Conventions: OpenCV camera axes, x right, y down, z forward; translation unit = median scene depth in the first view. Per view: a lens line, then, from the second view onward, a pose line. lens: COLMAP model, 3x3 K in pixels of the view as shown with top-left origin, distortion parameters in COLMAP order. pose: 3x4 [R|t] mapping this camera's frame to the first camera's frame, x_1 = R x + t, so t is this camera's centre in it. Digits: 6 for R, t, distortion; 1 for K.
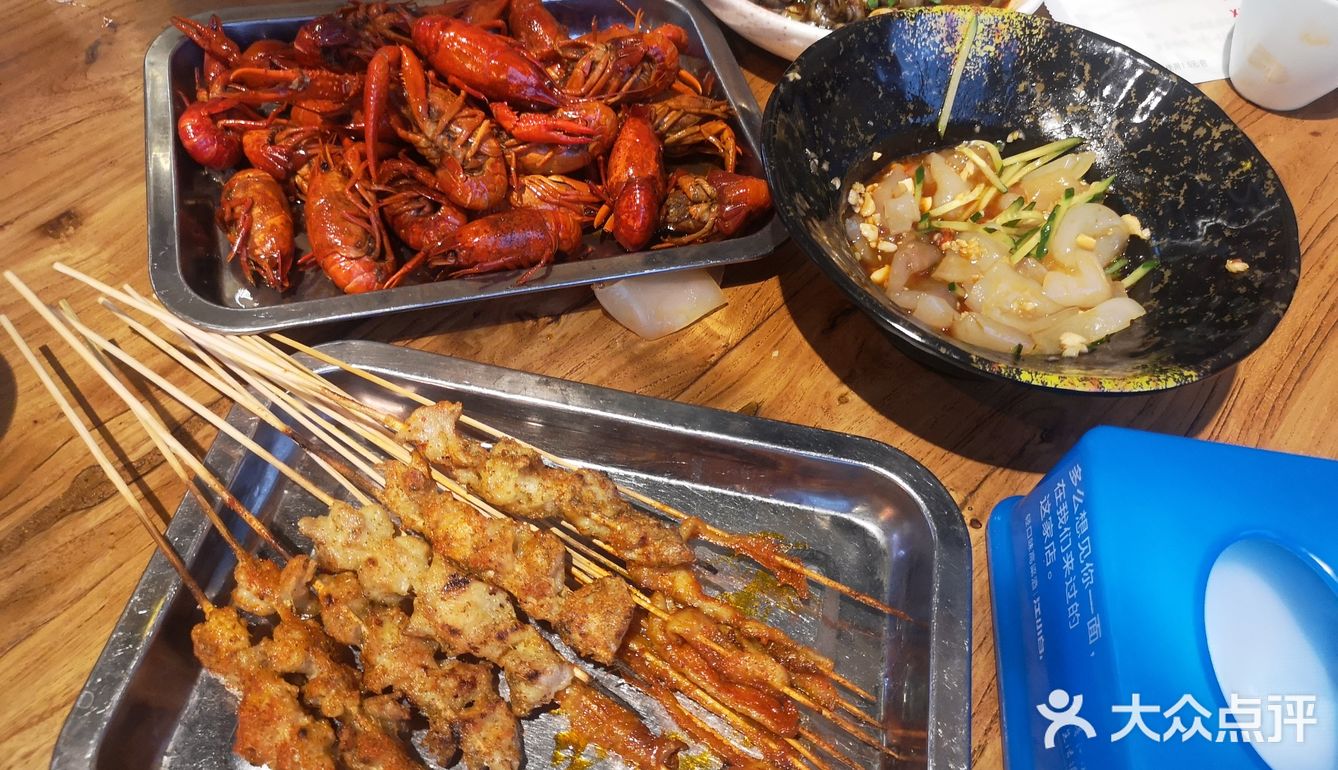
lens RADIAL K [[1049.0, 0, 668.1], [0, 1049.0, 348.1], [0, 0, 1]] dist [0.006028, -0.002156]
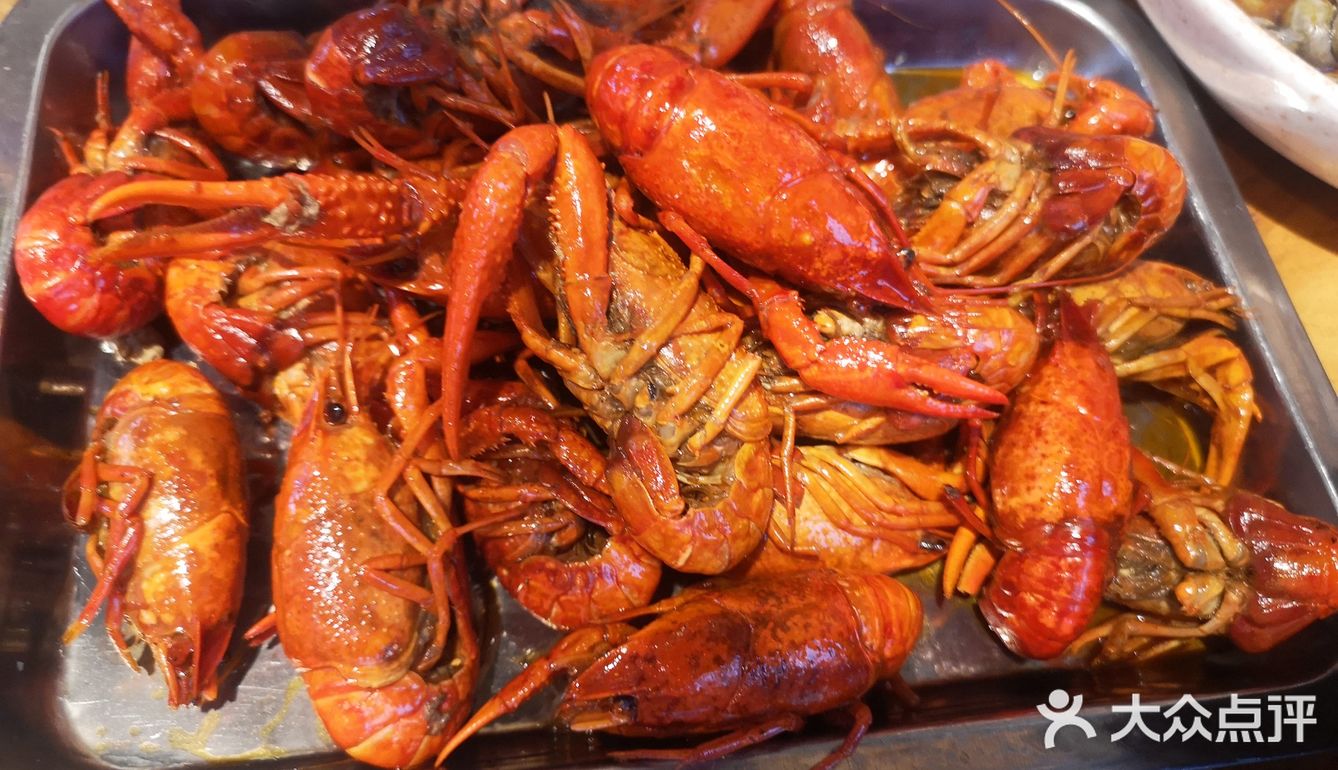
lens RADIAL K [[1141.7, 0, 669.0], [0, 1141.7, 385.0], [0, 0, 1]] dist [-0.014299, -0.007984]
pose [[0.987545, 0.148342, -0.052437, -0.176630], [-0.142369, 0.984382, 0.103550, -0.241175], [0.066979, -0.094795, 0.993241, 0.566073]]
